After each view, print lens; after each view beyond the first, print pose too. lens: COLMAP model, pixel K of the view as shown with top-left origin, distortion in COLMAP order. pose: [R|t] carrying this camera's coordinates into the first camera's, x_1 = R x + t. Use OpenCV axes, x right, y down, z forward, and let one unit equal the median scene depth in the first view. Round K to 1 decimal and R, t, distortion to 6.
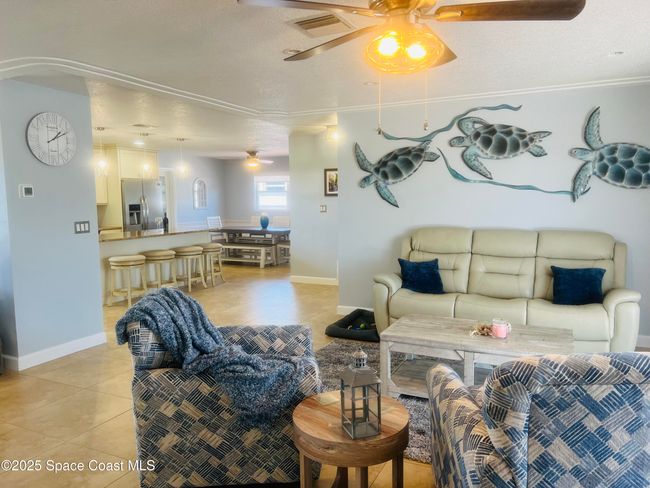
lens RADIAL K [[492.9, 0, 328.9], [0, 492.9, 242.4], [0, 0, 1]] dist [0.051165, -0.042574]
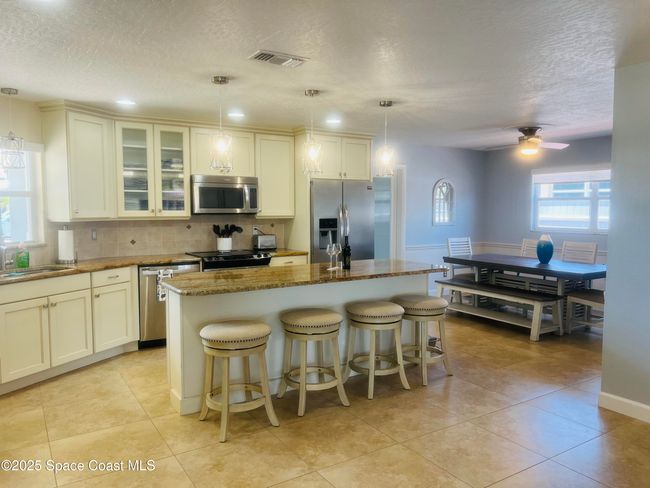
lens RADIAL K [[492.9, 0, 329.2], [0, 492.9, 241.2], [0, 0, 1]] dist [0.051165, -0.042574]
pose [[0.855447, 0.055180, -0.514942, -0.050427], [-0.063384, 0.997988, 0.001645, -0.041715], [0.513996, 0.031232, 0.857224, 0.391940]]
